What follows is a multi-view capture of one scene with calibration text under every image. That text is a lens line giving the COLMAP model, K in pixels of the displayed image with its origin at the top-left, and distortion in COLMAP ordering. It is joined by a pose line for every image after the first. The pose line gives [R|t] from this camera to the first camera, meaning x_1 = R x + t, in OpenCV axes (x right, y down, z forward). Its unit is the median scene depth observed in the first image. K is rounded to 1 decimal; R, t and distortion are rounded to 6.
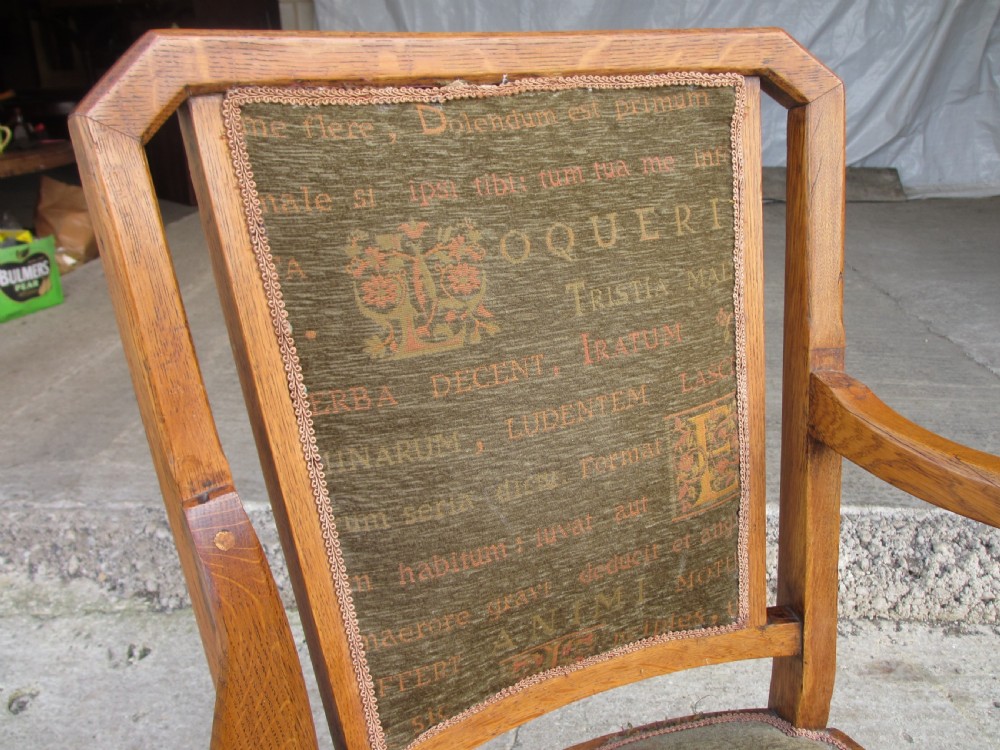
lens RADIAL K [[845.1, 0, 500.0], [0, 845.1, 375.0], [0, 0, 1]] dist [-0.080024, 0.096169]
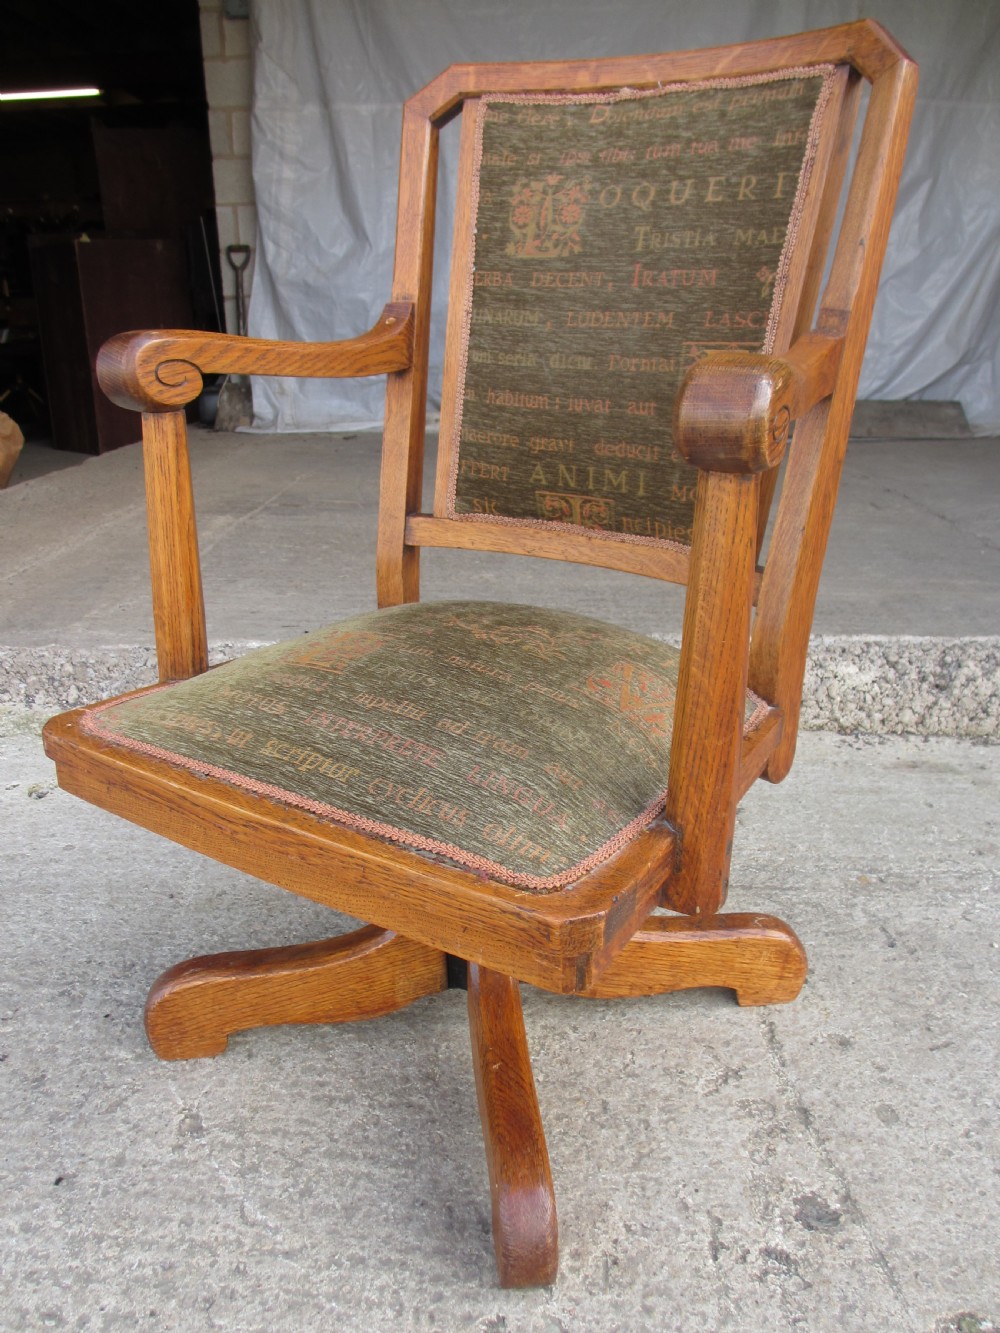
lens RADIAL K [[1108.6, 0, 493.2], [0, 1108.6, 665.7], [0, 0, 1]] dist [-0.047374, 0.005766]
pose [[0.487809, 0.305699, -0.817674, 1.703794], [-0.337817, 0.929806, 0.146086, 0.390309], [0.804936, 0.204962, 0.556838, -0.057504]]
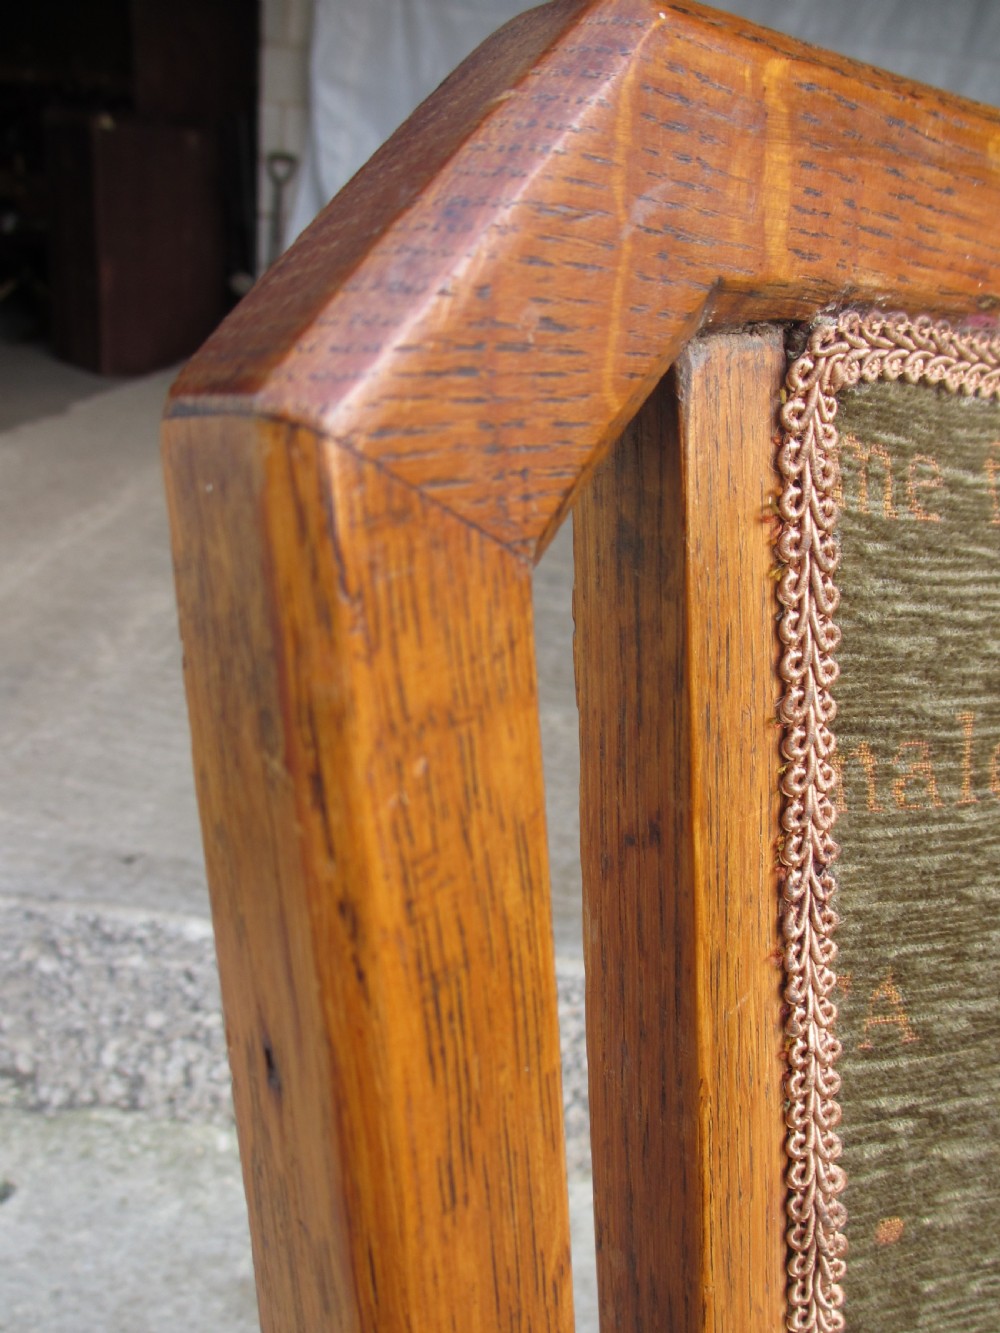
lens RADIAL K [[1115.2, 0, 495.6], [0, 1115.2, 667.1], [0, 0, 1]] dist [-0.052265, 0.014497]
pose [[0.993274, 0.114193, 0.019169, -0.341485], [-0.114638, 0.993118, 0.023985, -0.202341], [-0.016298, -0.026021, 0.999529, 0.578443]]
